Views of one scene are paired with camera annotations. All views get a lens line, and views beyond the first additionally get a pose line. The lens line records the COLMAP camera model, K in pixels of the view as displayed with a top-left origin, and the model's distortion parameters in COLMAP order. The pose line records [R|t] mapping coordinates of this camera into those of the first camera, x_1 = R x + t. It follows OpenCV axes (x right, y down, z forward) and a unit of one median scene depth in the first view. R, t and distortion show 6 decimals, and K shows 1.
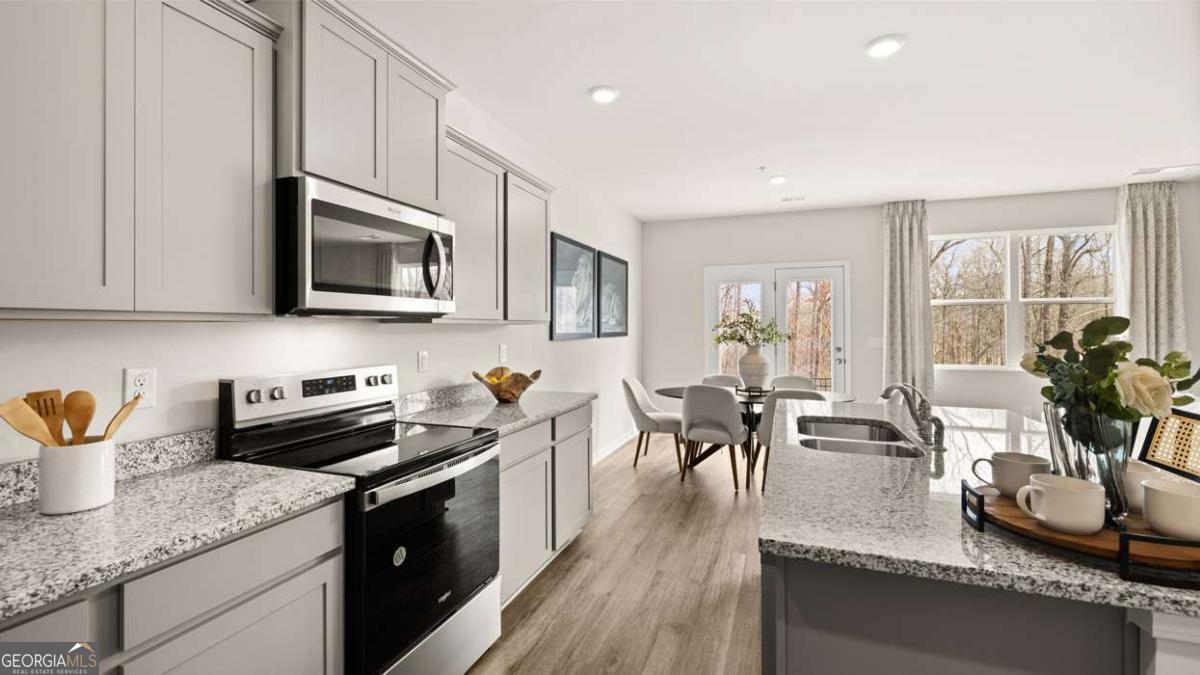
lens RADIAL K [[508.9, 0, 597.0], [0, 508.9, 327.8], [0, 0, 1]] dist [-0.000905, -0.000337]
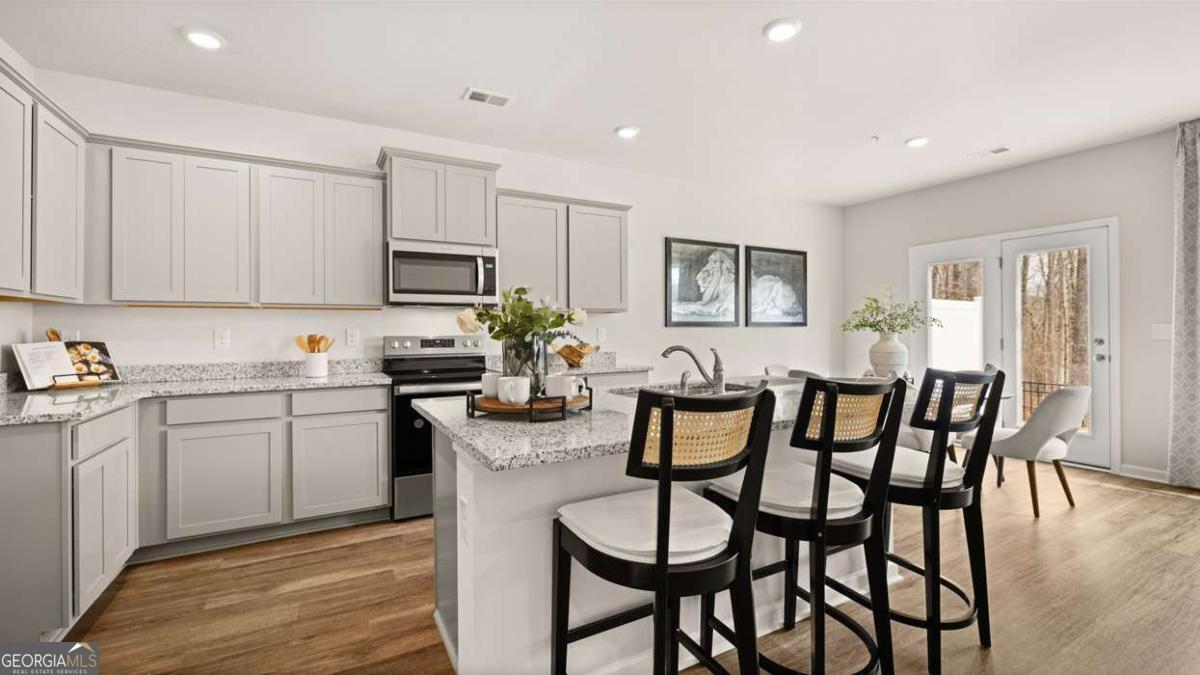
lens RADIAL K [[508.9, 0, 597.5], [0, 508.9, 330.8], [0, 0, 1]] dist [-0.000905, -0.000337]
pose [[0.754686, -0.004002, -0.656074, 0.803340], [0.003477, 0.999992, -0.002100, 0.050241], [0.656077, -0.000697, 0.754693, -0.027500]]
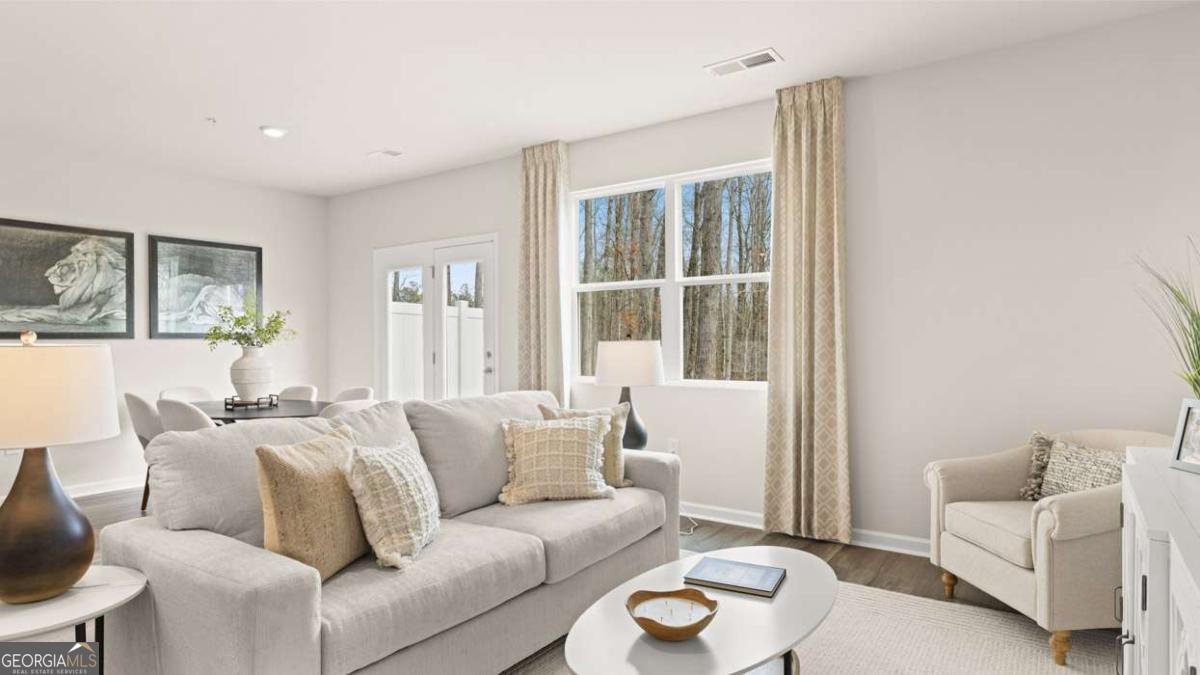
lens RADIAL K [[655.5, 0, 593.9], [0, 655.5, 336.9], [0, 0, 1]] dist [0.016181, 0.000035]
pose [[0.959714, -0.006597, -0.280901, 1.727935], [0.004914, 0.999966, -0.006696, 0.046230], [0.280936, 0.005046, 0.959713, 0.277811]]
